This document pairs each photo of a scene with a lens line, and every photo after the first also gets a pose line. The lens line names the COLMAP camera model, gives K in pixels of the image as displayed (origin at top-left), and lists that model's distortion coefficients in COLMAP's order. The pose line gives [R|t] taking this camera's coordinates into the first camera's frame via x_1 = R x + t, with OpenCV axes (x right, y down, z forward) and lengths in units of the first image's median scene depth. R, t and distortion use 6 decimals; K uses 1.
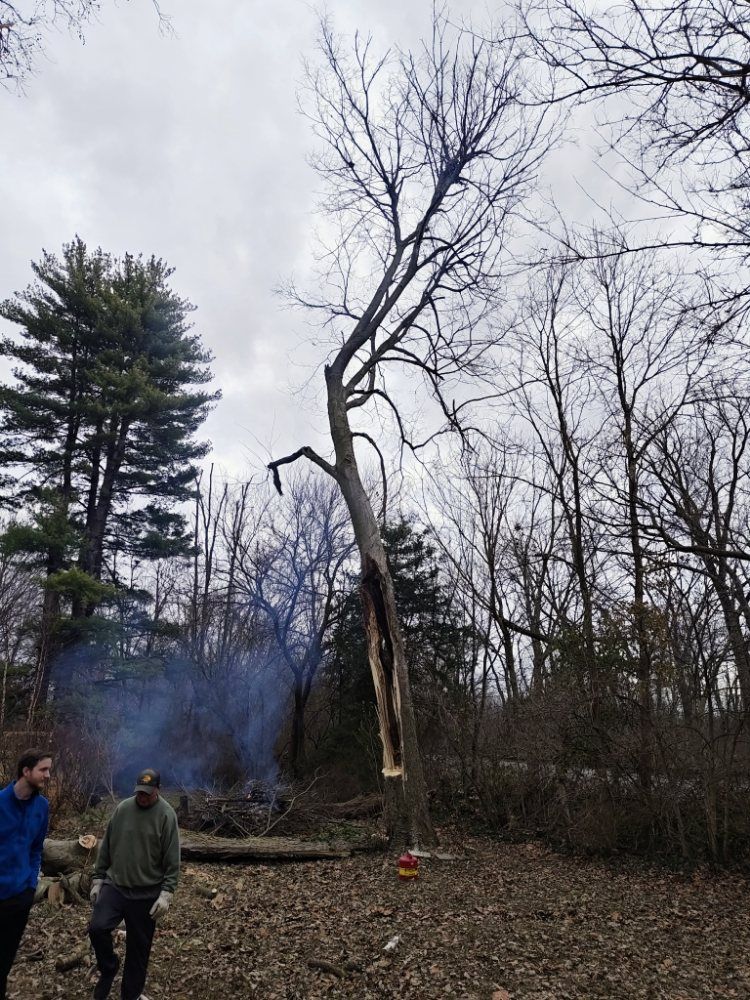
lens RADIAL K [[694.9, 0, 375.0], [0, 694.9, 500.0], [0, 0, 1]] dist [0.081829, -0.088390]
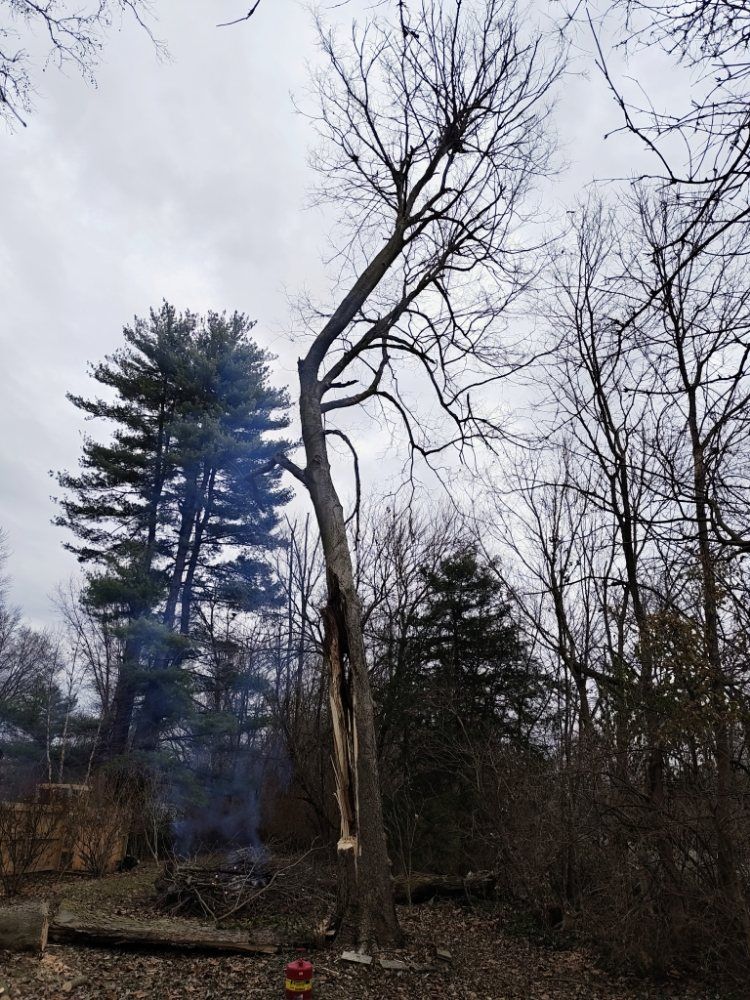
lens RADIAL K [[694.9, 0, 375.0], [0, 694.9, 500.0], [0, 0, 1]] dist [0.081829, -0.088390]
pose [[0.975788, -0.057000, -0.211161, 0.093619], [0.038227, 0.995030, -0.091946, 0.031884], [0.215353, 0.081648, 0.973117, 0.083674]]
